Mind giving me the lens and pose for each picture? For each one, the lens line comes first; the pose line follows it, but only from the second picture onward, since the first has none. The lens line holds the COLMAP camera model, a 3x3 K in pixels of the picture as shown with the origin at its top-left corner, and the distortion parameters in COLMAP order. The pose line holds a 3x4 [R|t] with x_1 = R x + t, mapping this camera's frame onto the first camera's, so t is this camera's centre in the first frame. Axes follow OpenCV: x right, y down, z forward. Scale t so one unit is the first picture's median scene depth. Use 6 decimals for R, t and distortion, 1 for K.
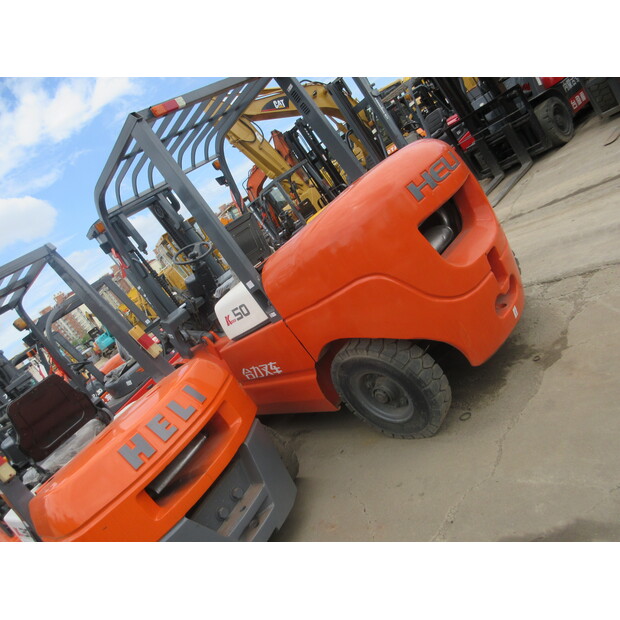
lens RADIAL K [[474.1, 0, 310.6], [0, 474.1, 306.1], [0, 0, 1]] dist [-0.012456, 0.004296]
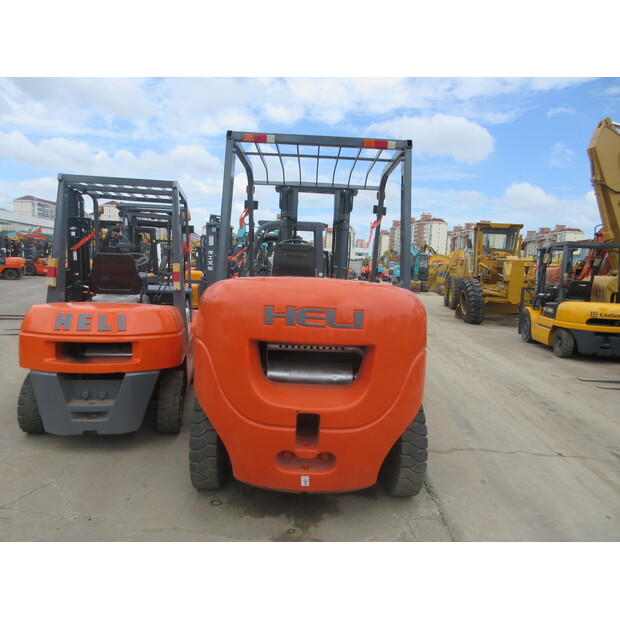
lens RADIAL K [[474.1, 0, 310.6], [0, 474.1, 306.1], [0, 0, 1]] dist [-0.012456, 0.004296]
pose [[0.557486, 0.638700, -0.530350, 0.615894], [-0.590640, 0.754071, 0.287266, -0.461205], [0.583398, 0.153099, 0.797626, 0.154592]]
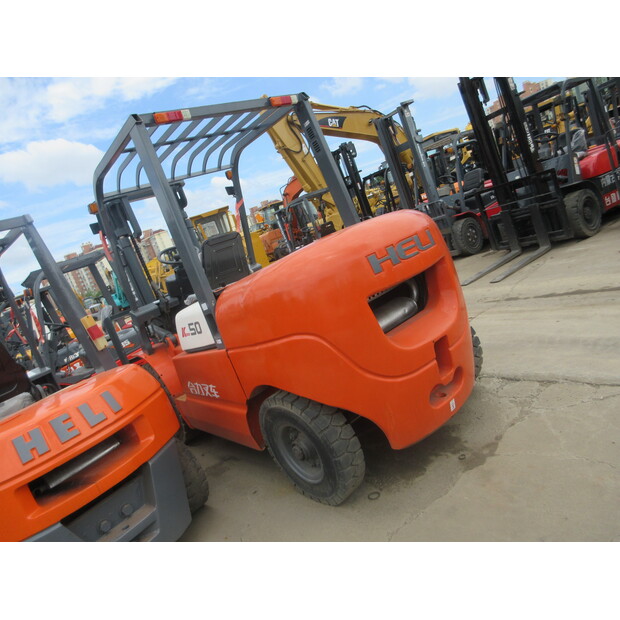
lens RADIAL K [[474.1, 0, 310.6], [0, 474.1, 306.1], [0, 0, 1]] dist [-0.012456, 0.004296]
pose [[0.965454, 0.258753, -0.030734, 0.107808], [-0.259495, 0.965466, -0.023200, -0.073569], [0.023669, 0.030374, 0.999258, 0.007117]]
